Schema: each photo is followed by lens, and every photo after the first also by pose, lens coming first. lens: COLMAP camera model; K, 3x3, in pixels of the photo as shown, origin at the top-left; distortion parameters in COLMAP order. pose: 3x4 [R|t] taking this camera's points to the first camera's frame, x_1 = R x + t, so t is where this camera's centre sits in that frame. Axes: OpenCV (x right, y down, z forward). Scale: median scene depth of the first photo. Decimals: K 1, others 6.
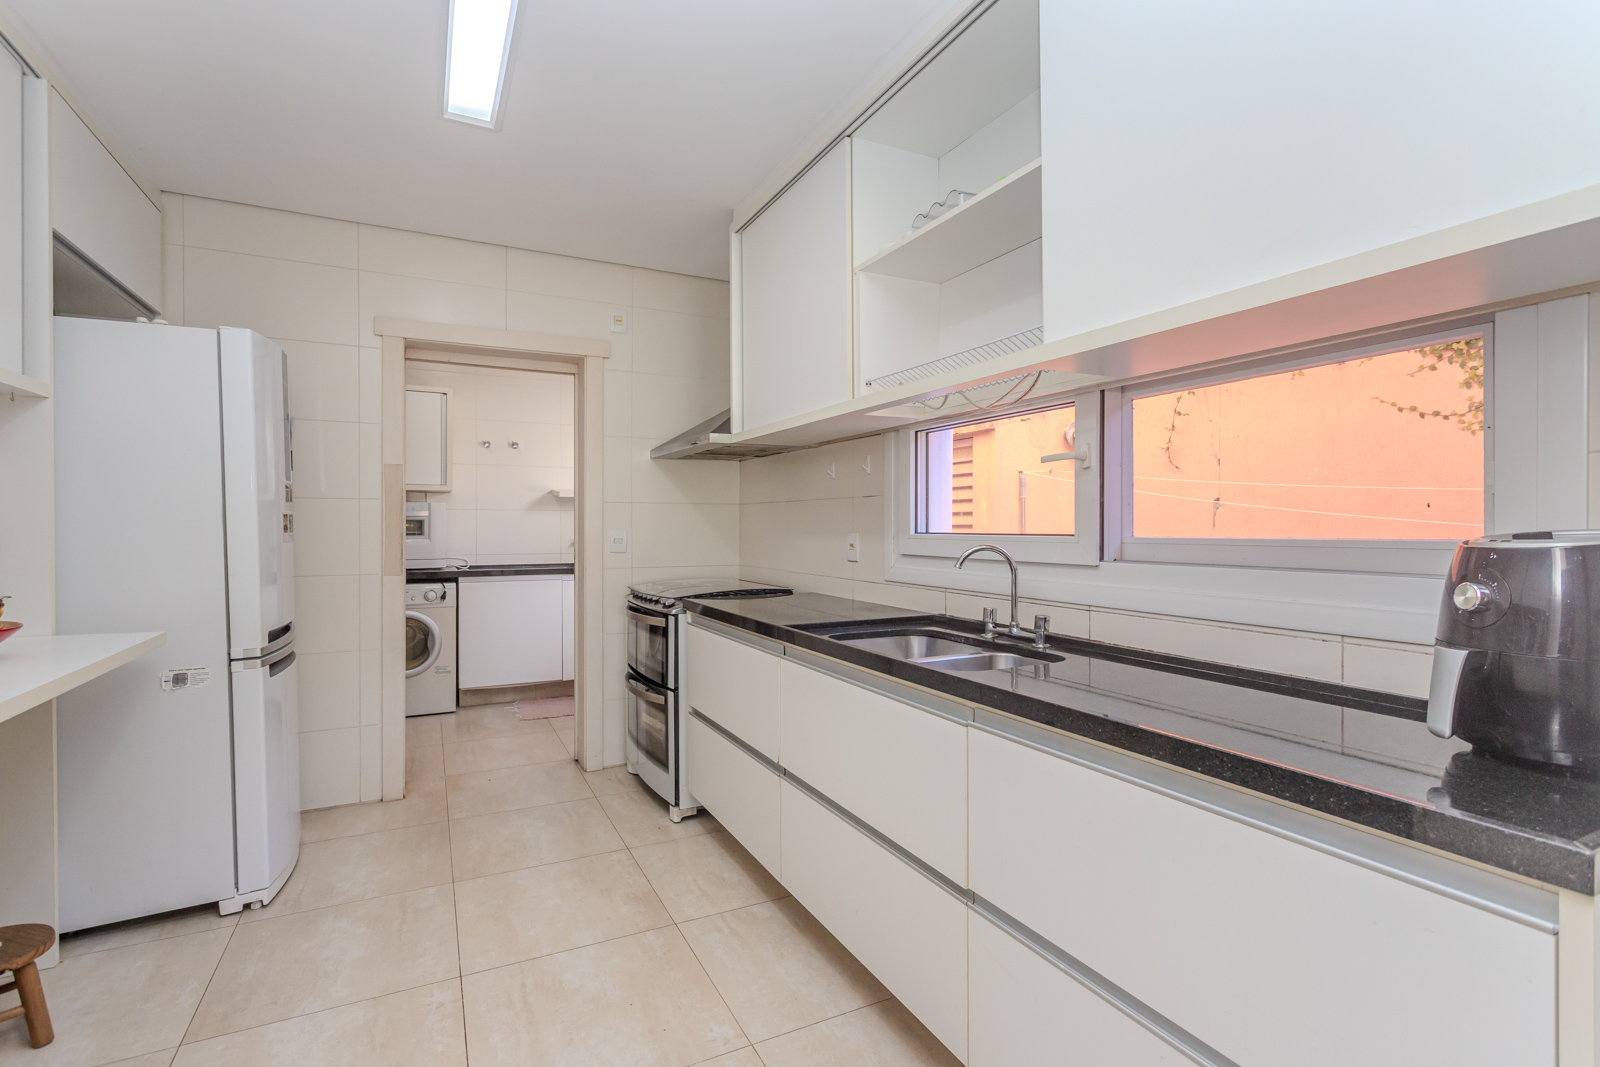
lens RADIAL K [[751.3, 0, 808.1], [0, 751.3, 531.9], [0, 0, 1]] dist [-0.005942, 0.001812]
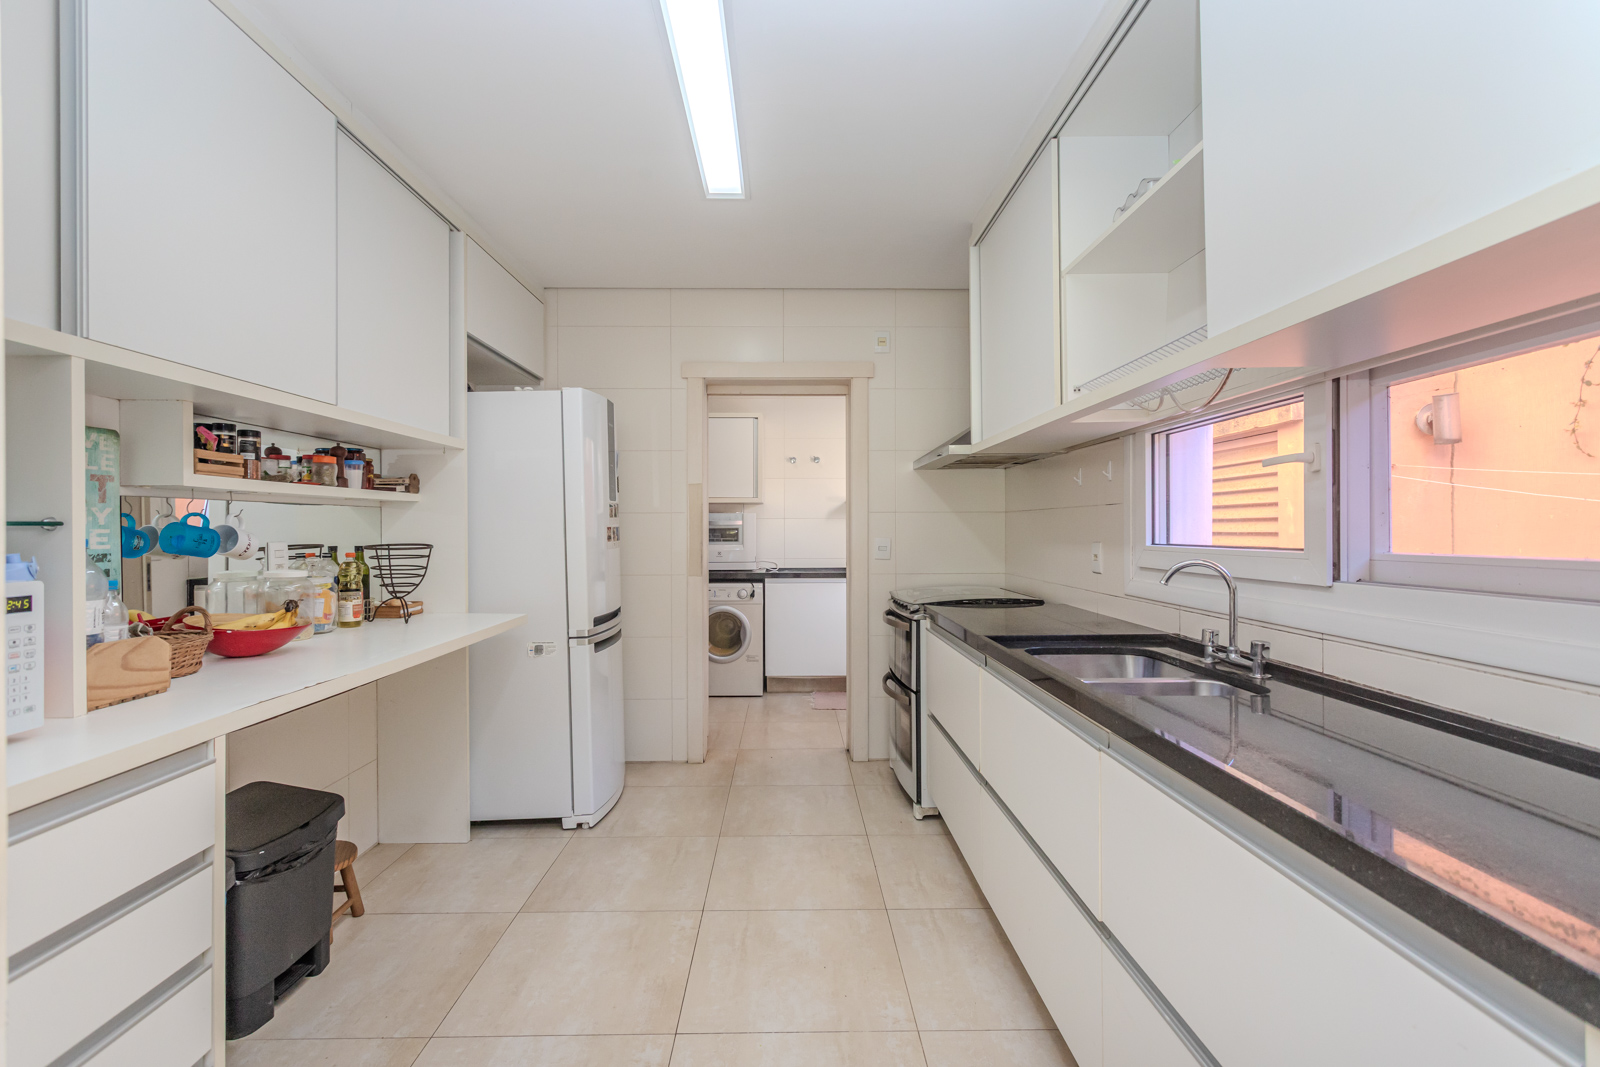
lens RADIAL K [[751.3, 0, 788.2], [0, 751.3, 532.1], [0, 0, 1]] dist [-0.005942, 0.001812]
pose [[0.896180, -0.002160, -0.443685, 0.154253], [-0.000102, 0.999987, -0.005075, -0.008623], [0.443690, 0.004594, 0.896168, -0.020492]]
